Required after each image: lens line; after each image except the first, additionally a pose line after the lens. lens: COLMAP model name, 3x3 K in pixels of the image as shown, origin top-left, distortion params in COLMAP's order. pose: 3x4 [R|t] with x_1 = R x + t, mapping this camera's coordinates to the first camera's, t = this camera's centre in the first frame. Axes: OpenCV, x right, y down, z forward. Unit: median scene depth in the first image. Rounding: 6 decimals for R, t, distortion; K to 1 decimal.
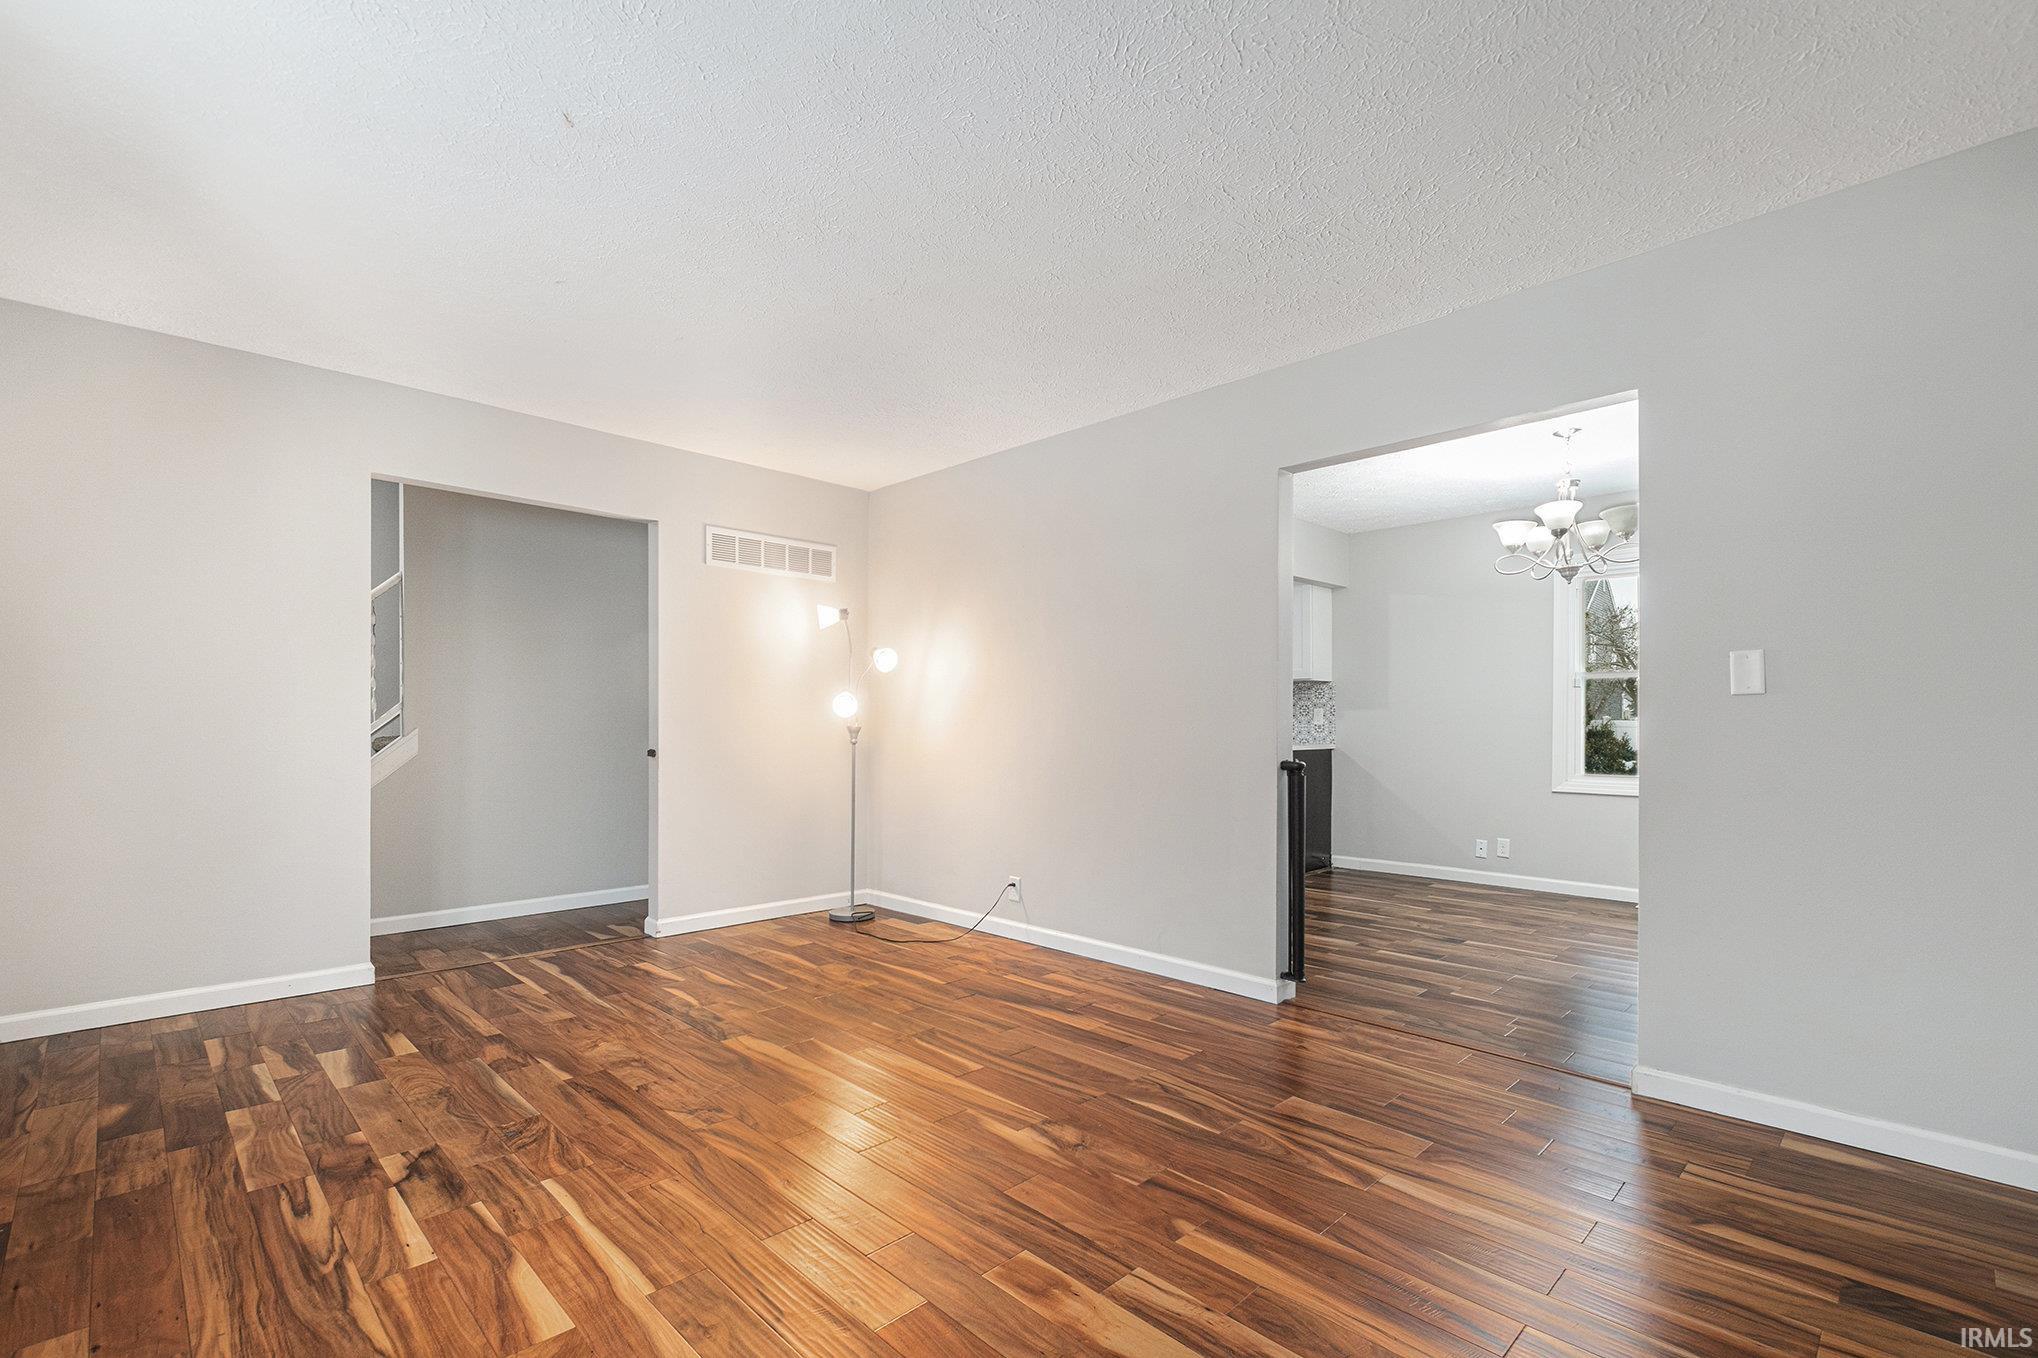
lens RADIAL K [[905.3, 0, 1016.8], [0, 905.3, 721.7], [0, 0, 1]] dist [-0.001047, -0.000238]
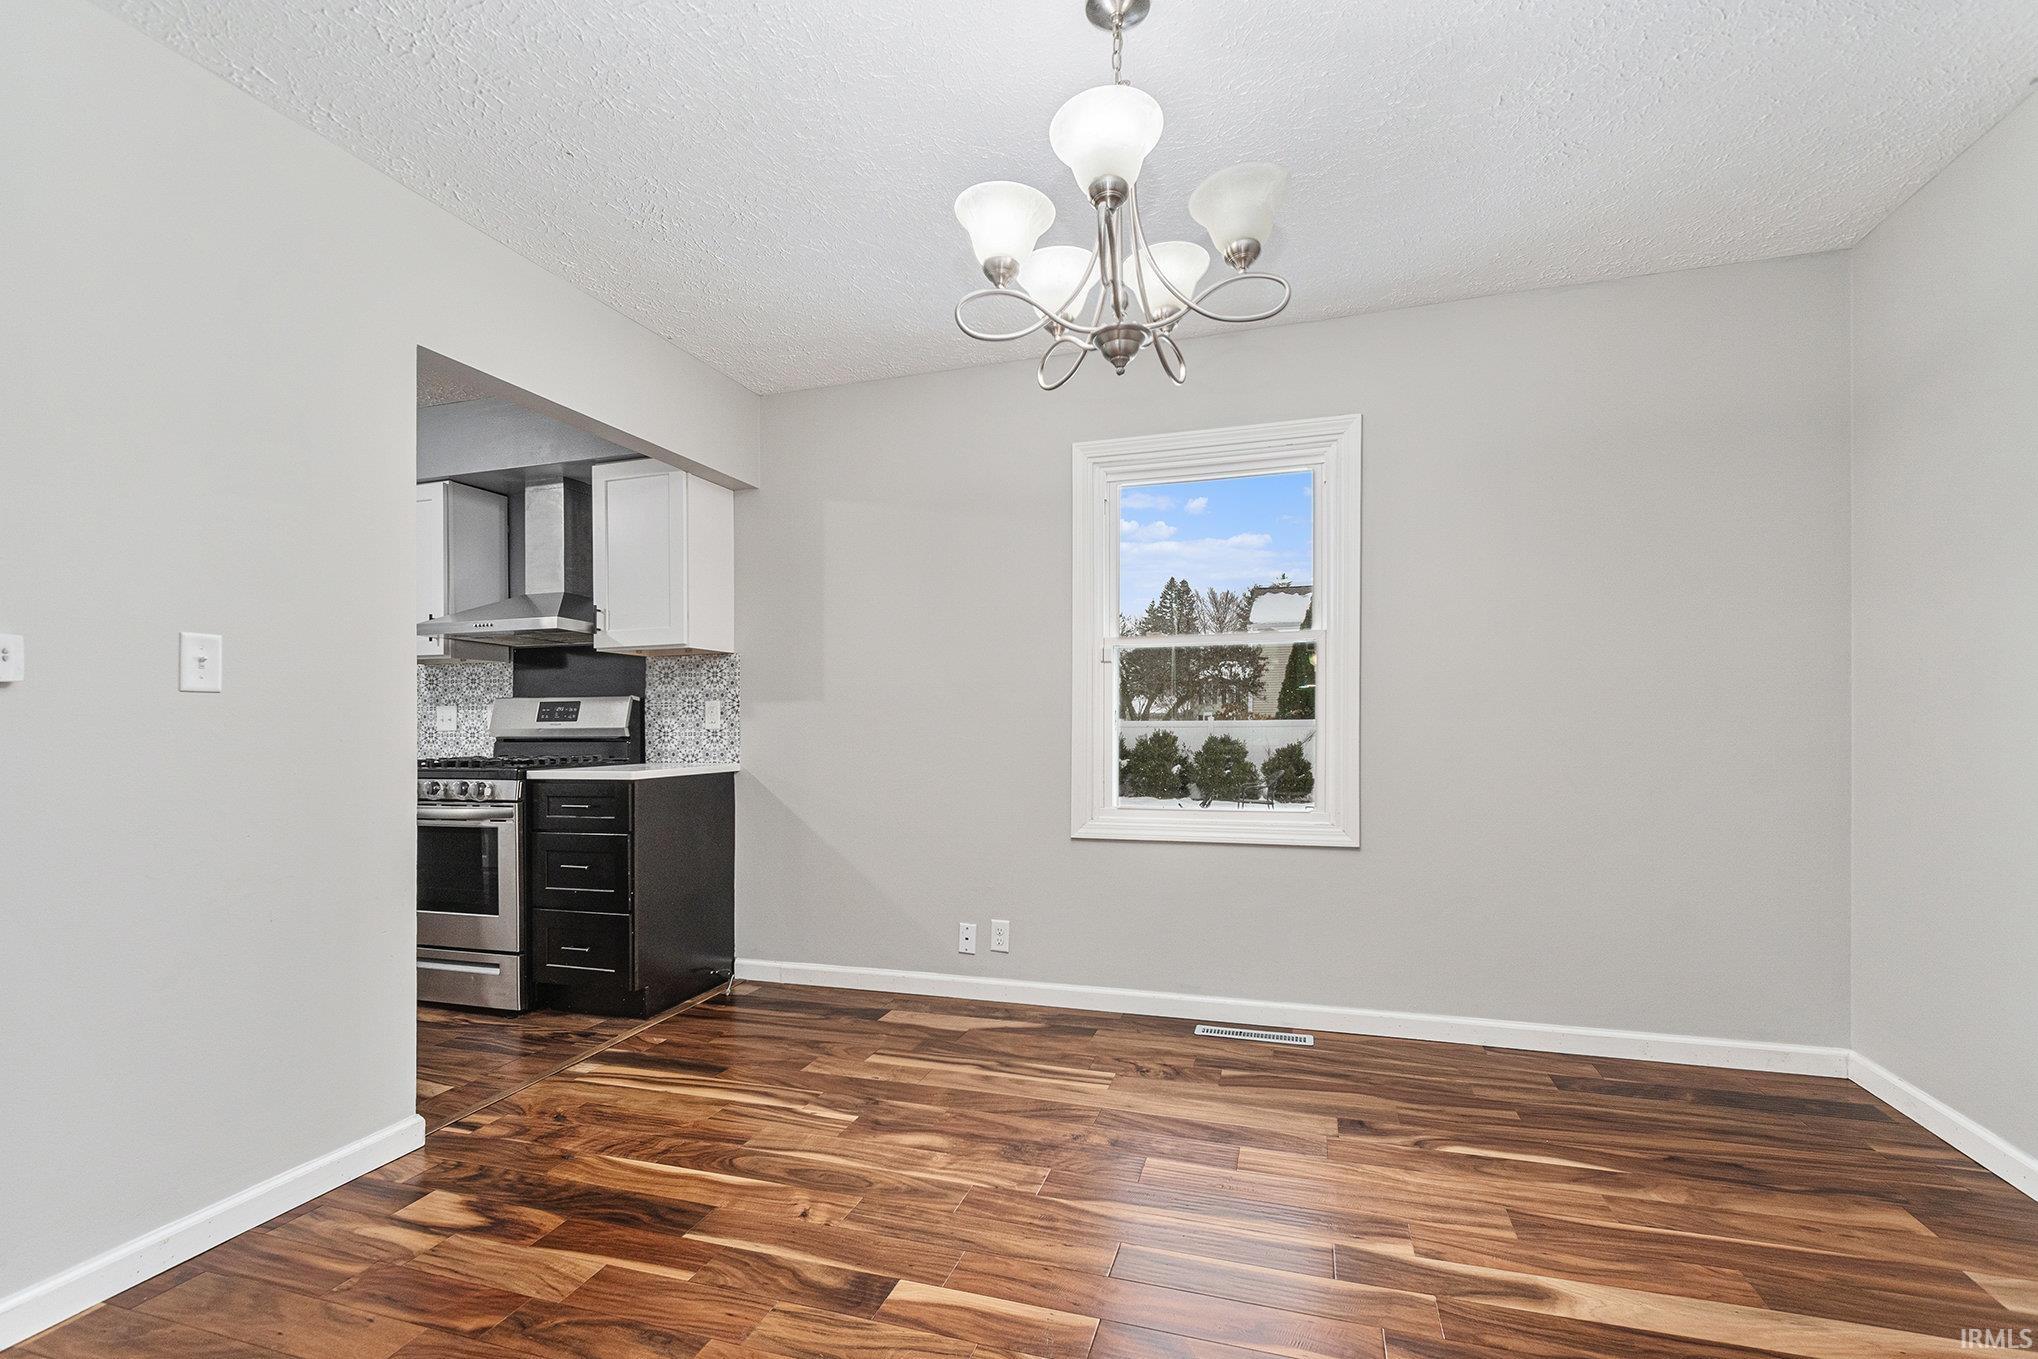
lens RADIAL K [[905.3, 0, 1016.8], [0, 905.3, 722.2], [0, 0, 1]] dist [-0.001047, -0.000238]
pose [[0.881976, -0.001117, 0.471292, 0.472810], [0.003898, 0.999980, -0.004925, 0.004786], [-0.471278, 0.006180, 0.881963, 0.831271]]
